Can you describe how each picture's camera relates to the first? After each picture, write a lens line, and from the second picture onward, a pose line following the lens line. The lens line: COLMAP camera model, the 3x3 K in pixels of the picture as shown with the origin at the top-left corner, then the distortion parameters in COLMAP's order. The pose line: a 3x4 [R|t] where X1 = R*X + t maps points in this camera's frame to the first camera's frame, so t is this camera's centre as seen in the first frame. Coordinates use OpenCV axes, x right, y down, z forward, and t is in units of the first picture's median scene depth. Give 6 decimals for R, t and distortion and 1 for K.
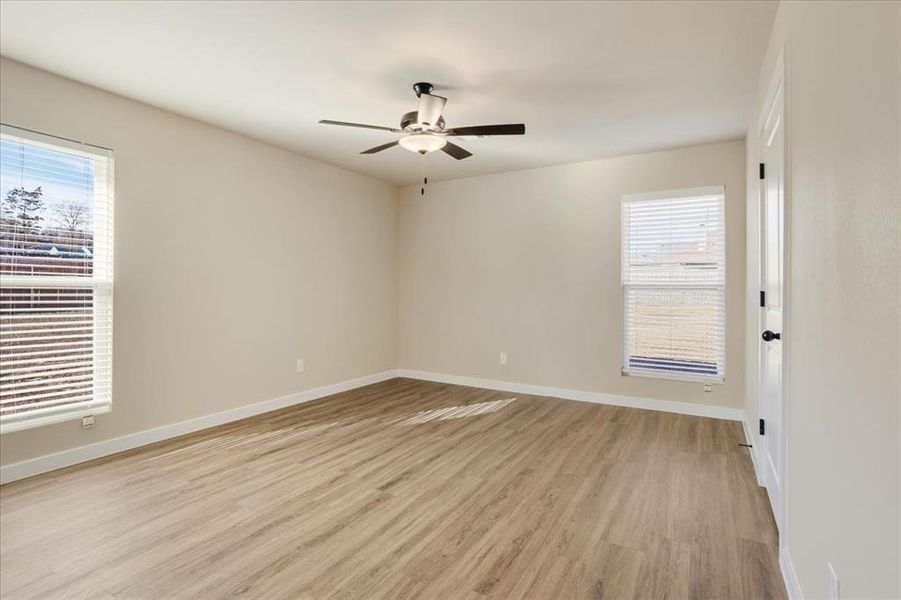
lens RADIAL K [[433.1, 0, 457.7], [0, 433.1, 292.8], [0, 0, 1]] dist [-0.042867, 0.024815]
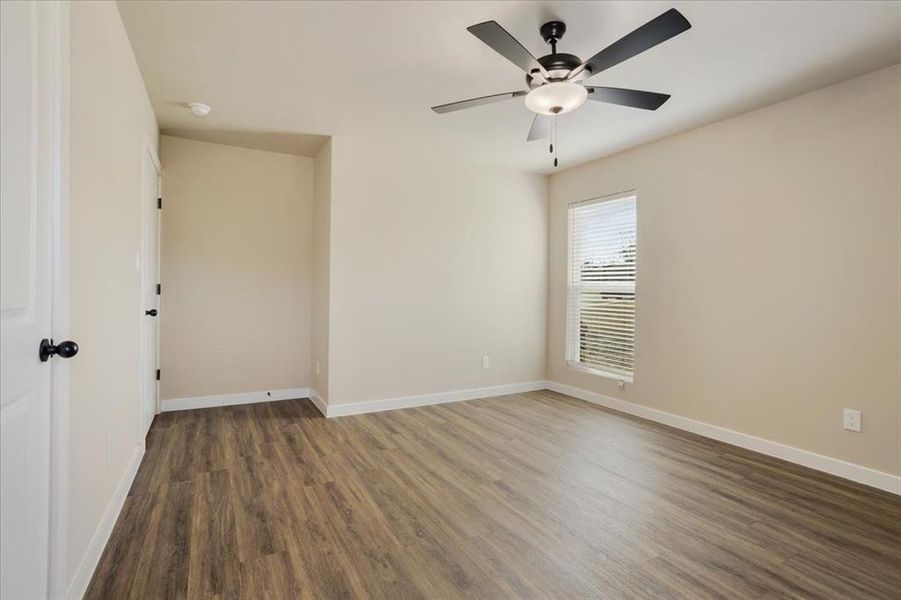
lens RADIAL K [[433.1, 0, 457.7], [0, 433.1, 292.8], [0, 0, 1]] dist [-0.042867, 0.024815]
pose [[-0.497988, -0.007709, -0.867149, 0.889084], [-0.020642, 0.999783, 0.002966, -0.000693], [0.866938, 0.019376, -0.498039, 1.639344]]
